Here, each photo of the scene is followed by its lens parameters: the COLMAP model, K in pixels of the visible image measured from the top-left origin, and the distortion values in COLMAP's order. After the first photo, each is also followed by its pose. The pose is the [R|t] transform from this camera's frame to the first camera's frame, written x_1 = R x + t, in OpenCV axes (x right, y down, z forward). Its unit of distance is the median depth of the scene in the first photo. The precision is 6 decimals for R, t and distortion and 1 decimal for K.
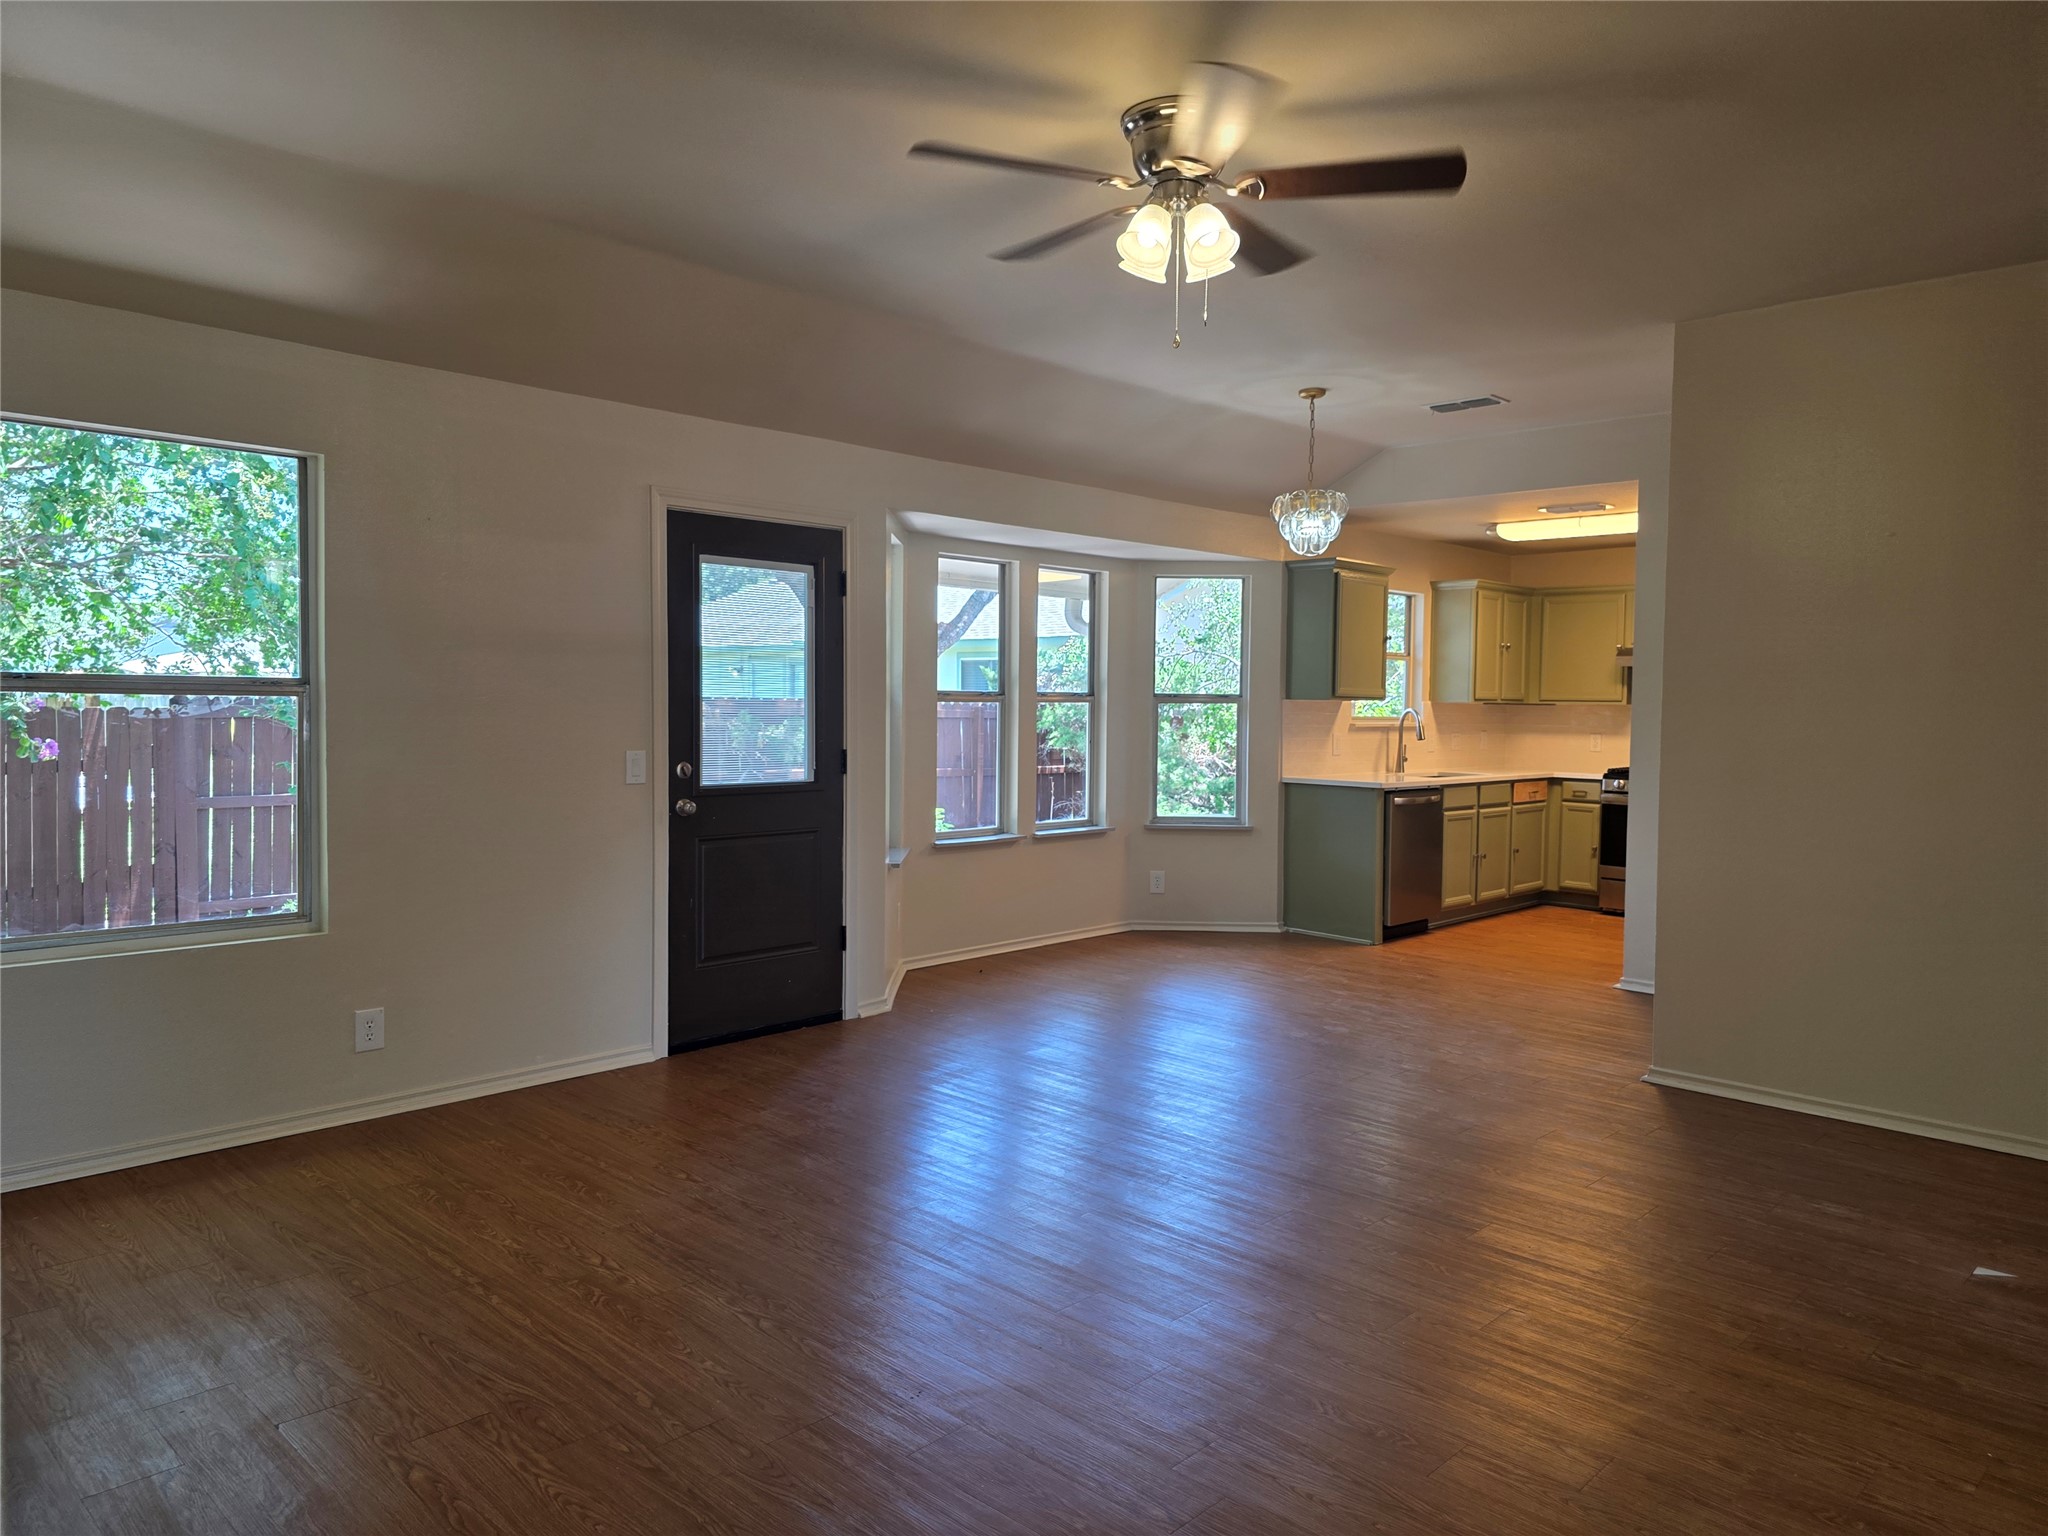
lens RADIAL K [[1397.0, 0, 1024.0], [0, 1397.0, 768.0], [0, 0, 1]] dist [0.079333, -0.000162]
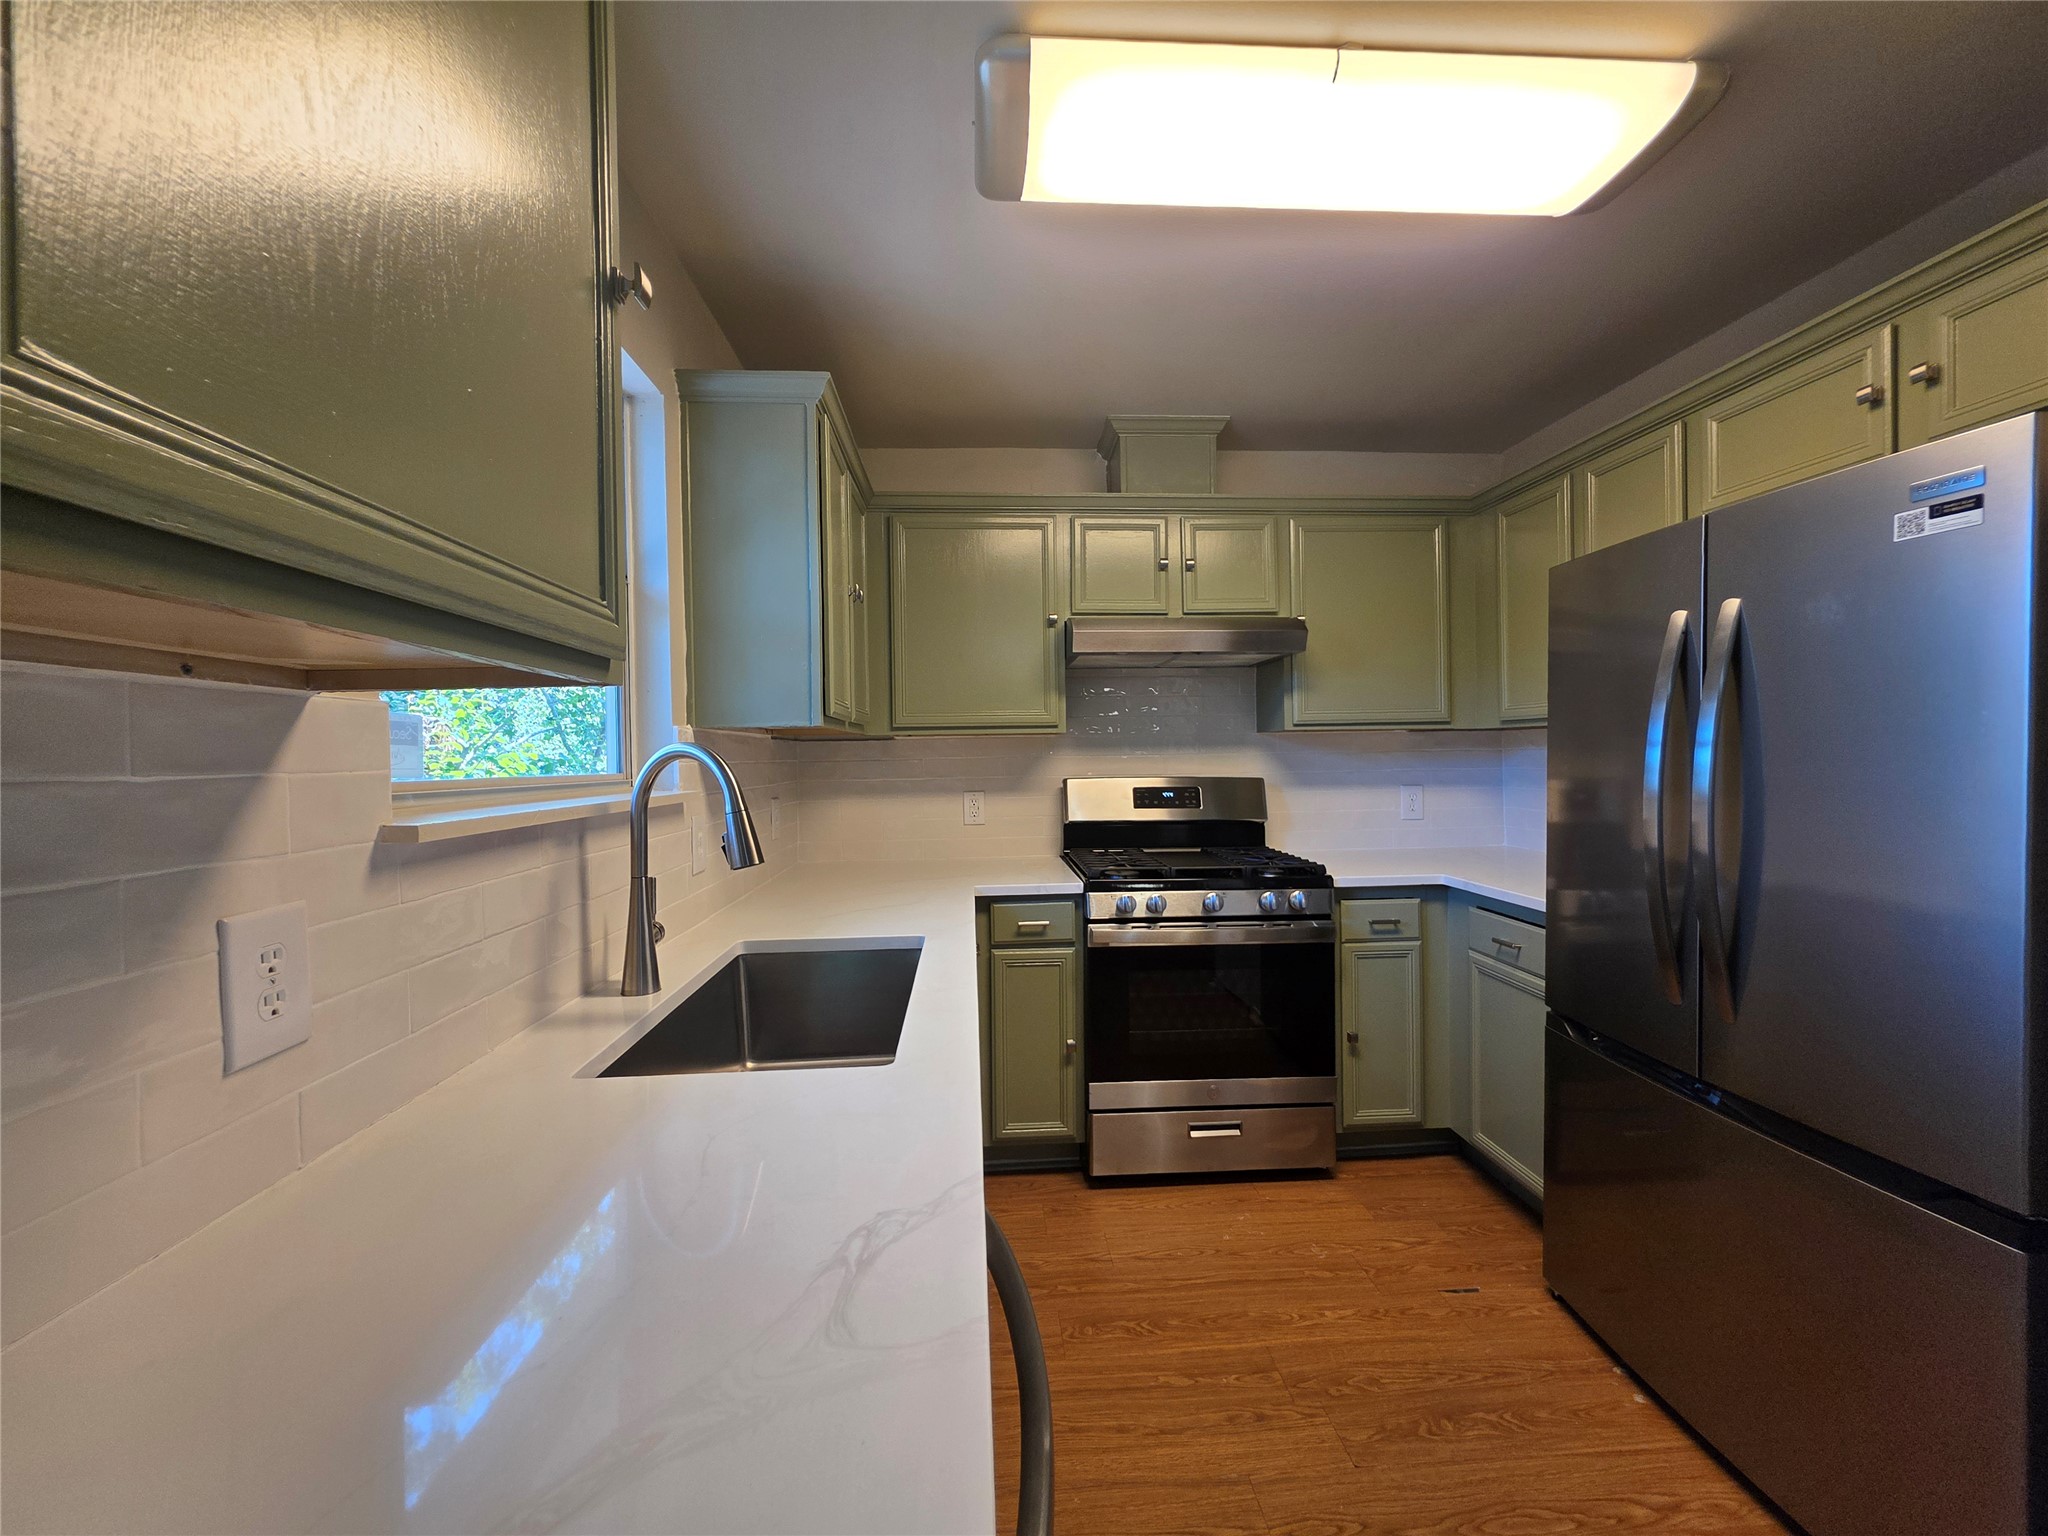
lens RADIAL K [[812.9, 0, 1024.0], [0, 812.9, 768.0], [0, 0, 1]] dist [0.000400, 0.000017]
pose [[0.674906, -0.030215, 0.737285, 0.314685], [0.054476, 0.998475, -0.008948, -0.049627], [-0.735890, 0.046203, 0.675522, 1.294010]]
